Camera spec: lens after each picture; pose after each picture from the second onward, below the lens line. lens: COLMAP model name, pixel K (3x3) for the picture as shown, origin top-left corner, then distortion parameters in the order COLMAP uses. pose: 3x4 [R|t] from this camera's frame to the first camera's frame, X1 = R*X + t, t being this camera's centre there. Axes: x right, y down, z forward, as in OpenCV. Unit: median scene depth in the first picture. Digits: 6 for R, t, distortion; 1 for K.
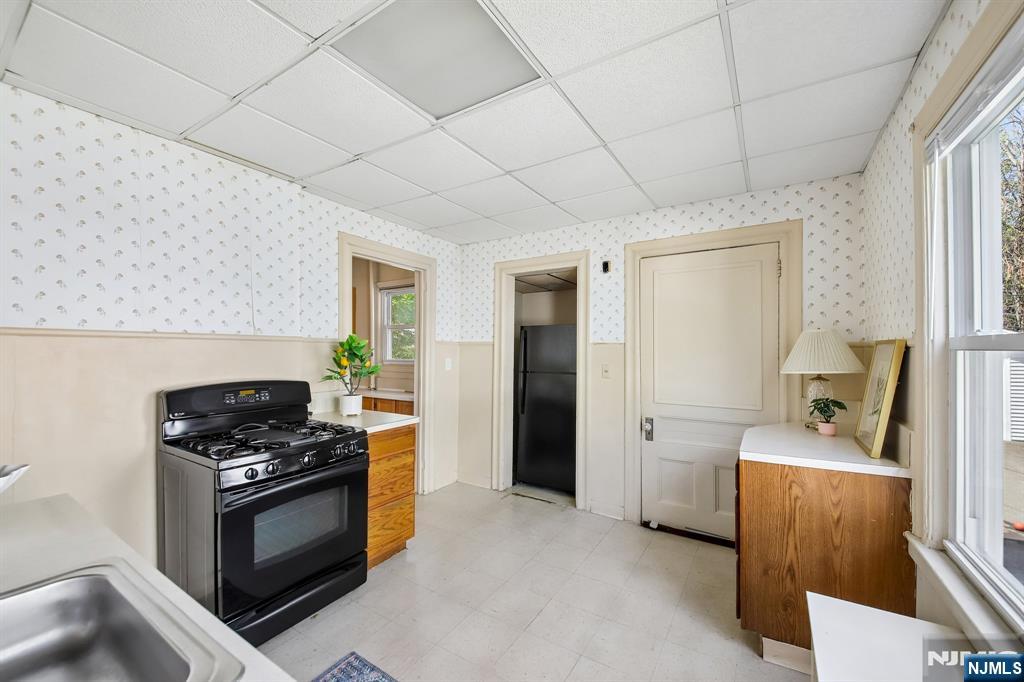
lens RADIAL K [[400.5, 0, 516.7], [0, 400.5, 346.2], [0, 0, 1]] dist [0.011694, -0.005993]
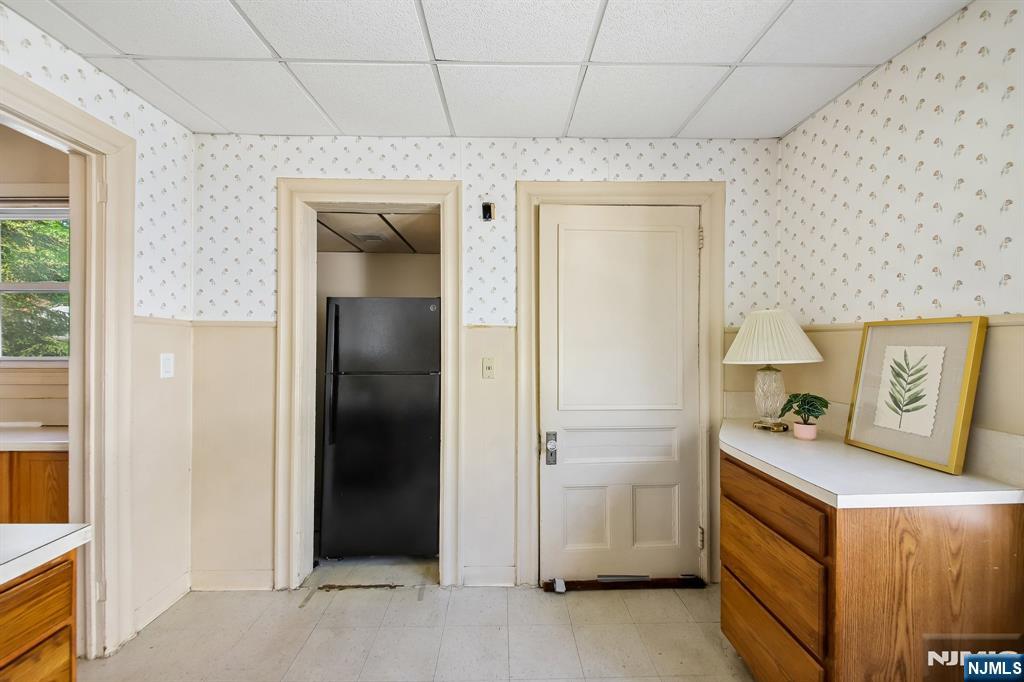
lens RADIAL K [[400.5, 0, 513.0], [0, 400.5, 343.9], [0, 0, 1]] dist [0.011694, -0.005993]
pose [[0.835993, -0.003288, 0.548730, -0.113020], [-0.003102, 0.999938, 0.010717, 0.015602], [-0.548731, -0.010662, 0.835931, 0.450831]]
